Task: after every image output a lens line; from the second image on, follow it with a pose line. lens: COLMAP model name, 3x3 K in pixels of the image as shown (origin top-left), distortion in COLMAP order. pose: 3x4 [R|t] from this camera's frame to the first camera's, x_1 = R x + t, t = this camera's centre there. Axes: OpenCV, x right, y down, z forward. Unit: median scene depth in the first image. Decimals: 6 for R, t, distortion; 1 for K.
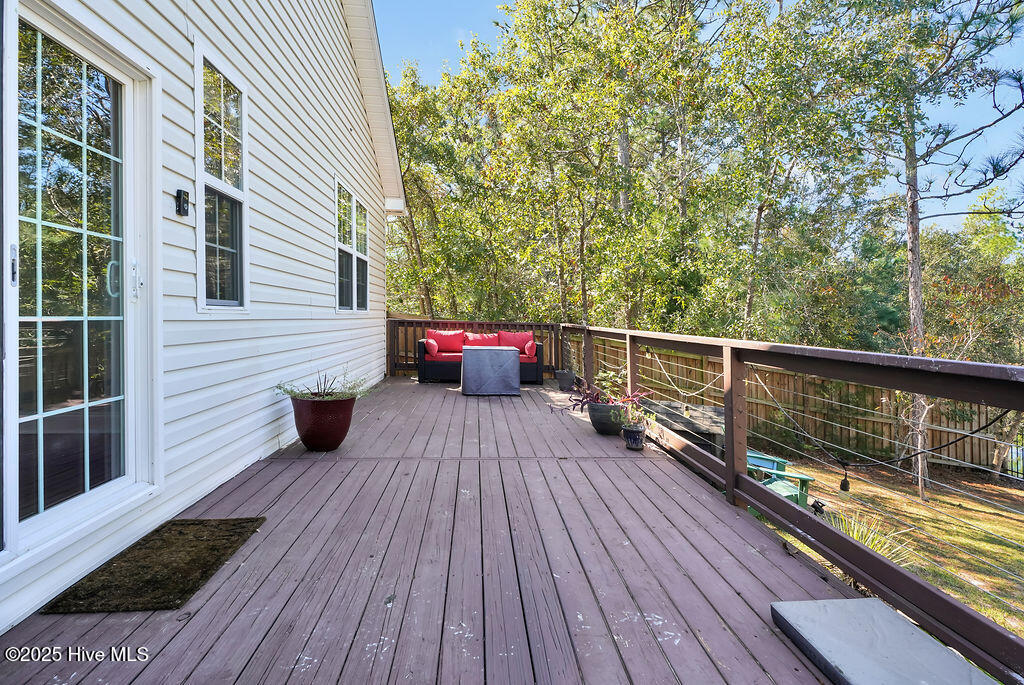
lens RADIAL K [[485.8, 0, 514.8], [0, 485.8, 315.4], [0, 0, 1]] dist [0.011062, -0.000349]
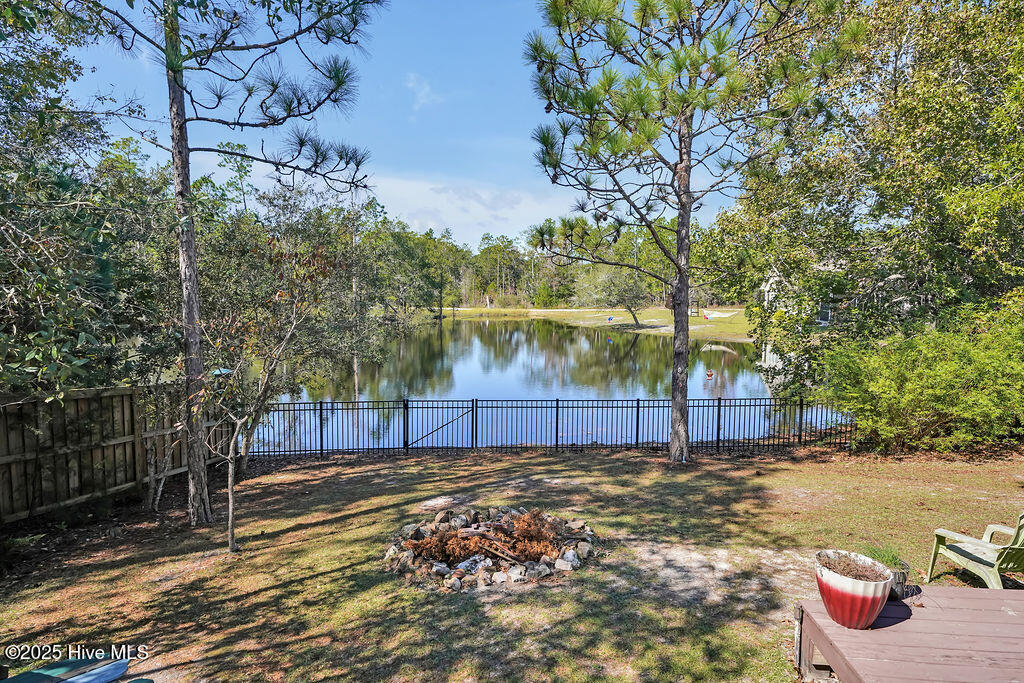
lens RADIAL K [[553.6, 0, 512.0], [0, 553.6, 341.5], [0, 0, 1]] dist [0.053786, -0.000105]
pose [[0.173351, -0.122148, 0.977256, 0.175235], [0.004999, 0.992375, 0.123151, -0.029353], [-0.984847, -0.016463, 0.172640, 0.574198]]
